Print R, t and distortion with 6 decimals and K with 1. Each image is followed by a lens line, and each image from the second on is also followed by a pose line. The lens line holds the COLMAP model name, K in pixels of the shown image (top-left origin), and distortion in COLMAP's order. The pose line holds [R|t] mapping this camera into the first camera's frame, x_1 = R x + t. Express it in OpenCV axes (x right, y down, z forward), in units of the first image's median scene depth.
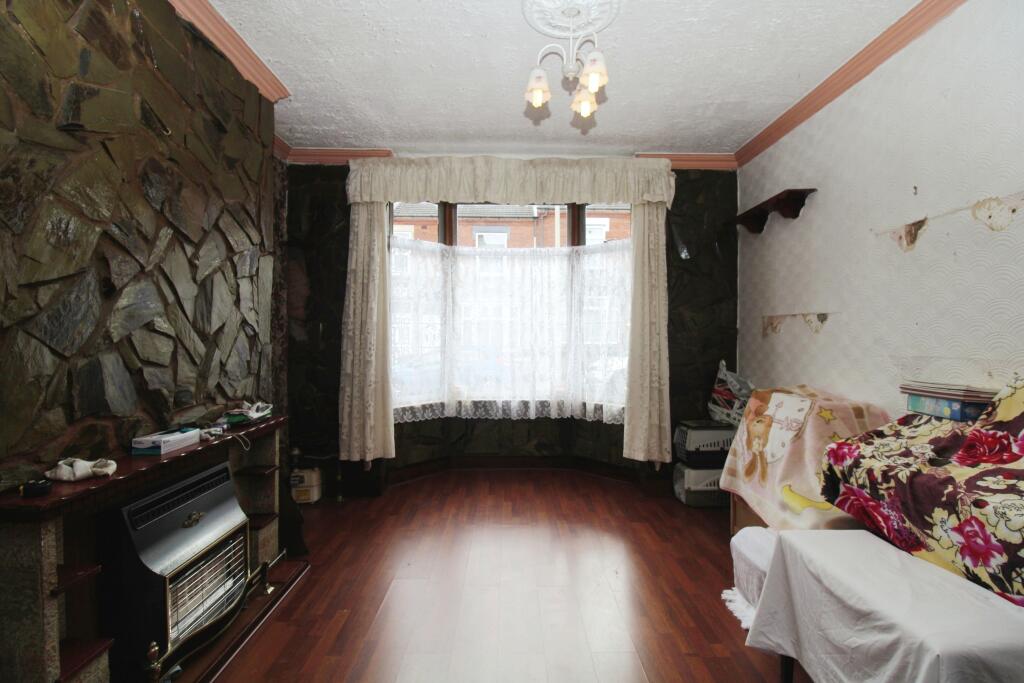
lens RADIAL K [[472.0, 0, 510.3], [0, 472.0, 334.5], [0, 0, 1]] dist [-0.001180, -0.011336]
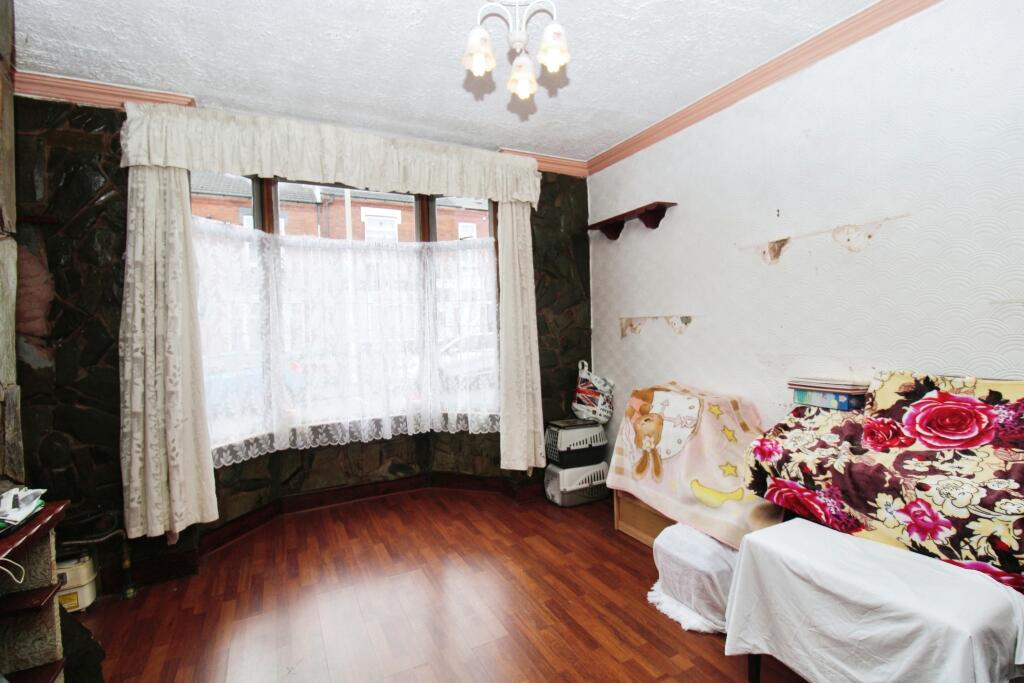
lens RADIAL K [[475.7, 0, 513.7], [0, 475.7, 332.4], [0, 0, 1]] dist [0.001559, -0.013567]
pose [[0.894786, -0.034585, 0.445154, -0.156392], [0.030932, 0.999402, 0.015471, -0.028325], [-0.445423, -0.000074, 0.895320, 0.135878]]
